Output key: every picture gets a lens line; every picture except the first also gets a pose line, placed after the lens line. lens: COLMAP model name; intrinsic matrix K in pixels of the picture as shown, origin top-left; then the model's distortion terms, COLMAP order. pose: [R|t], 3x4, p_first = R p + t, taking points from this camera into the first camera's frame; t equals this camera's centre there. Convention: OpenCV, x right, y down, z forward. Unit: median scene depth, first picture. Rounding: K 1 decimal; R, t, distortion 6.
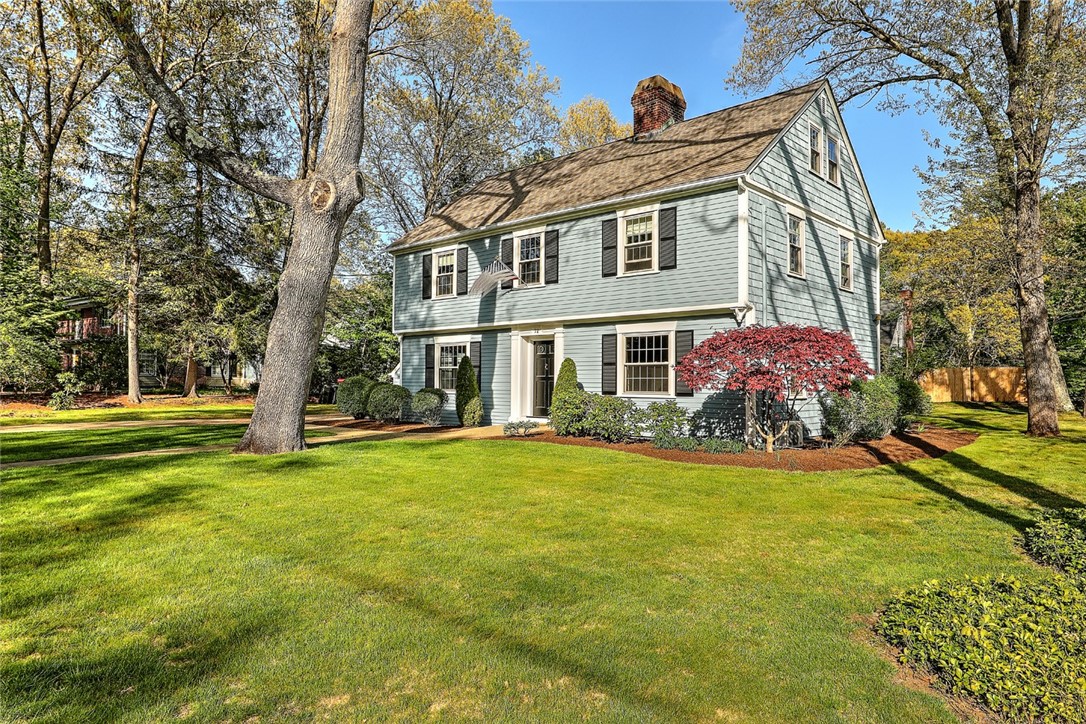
lens RADIAL K [[726.5, 0, 544.8], [0, 726.5, 356.8], [0, 0, 1]] dist [-0.003826, 0.001219]
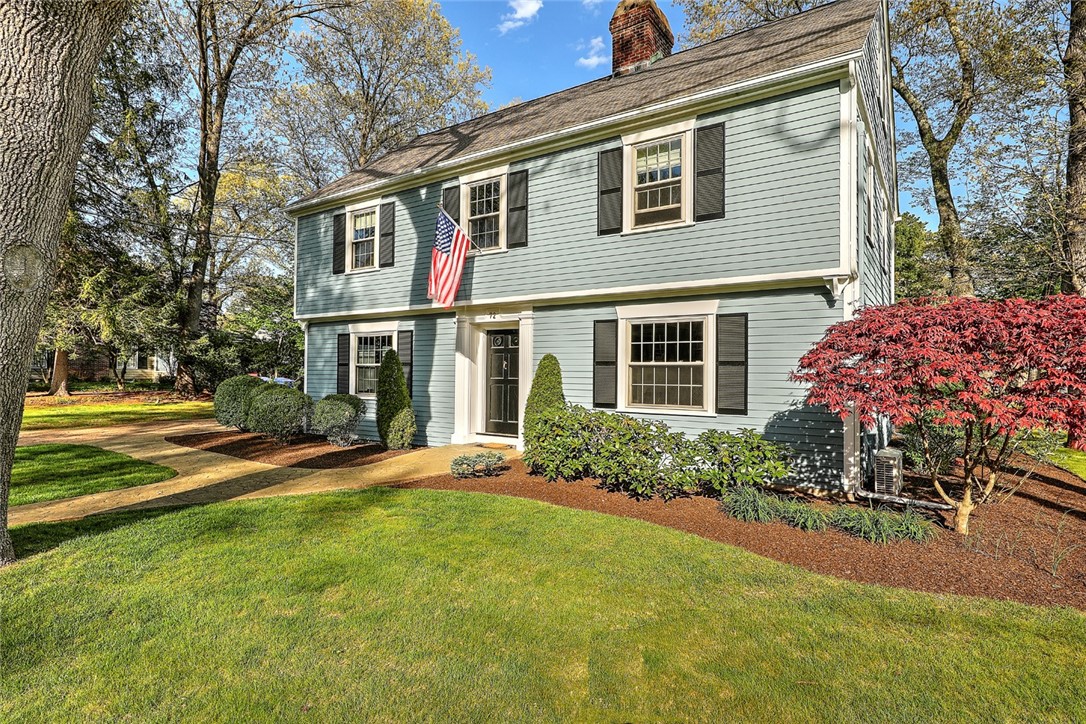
lens RADIAL K [[595.7, 0, 538.2], [0, 595.7, 365.9], [0, 0, 1]] dist [-0.015169, 0.000746]
pose [[0.991429, 0.006818, 0.130468, -0.043680], [-0.009981, 0.999672, 0.023603, -0.000279], [-0.130264, -0.024703, 0.991172, 0.418555]]
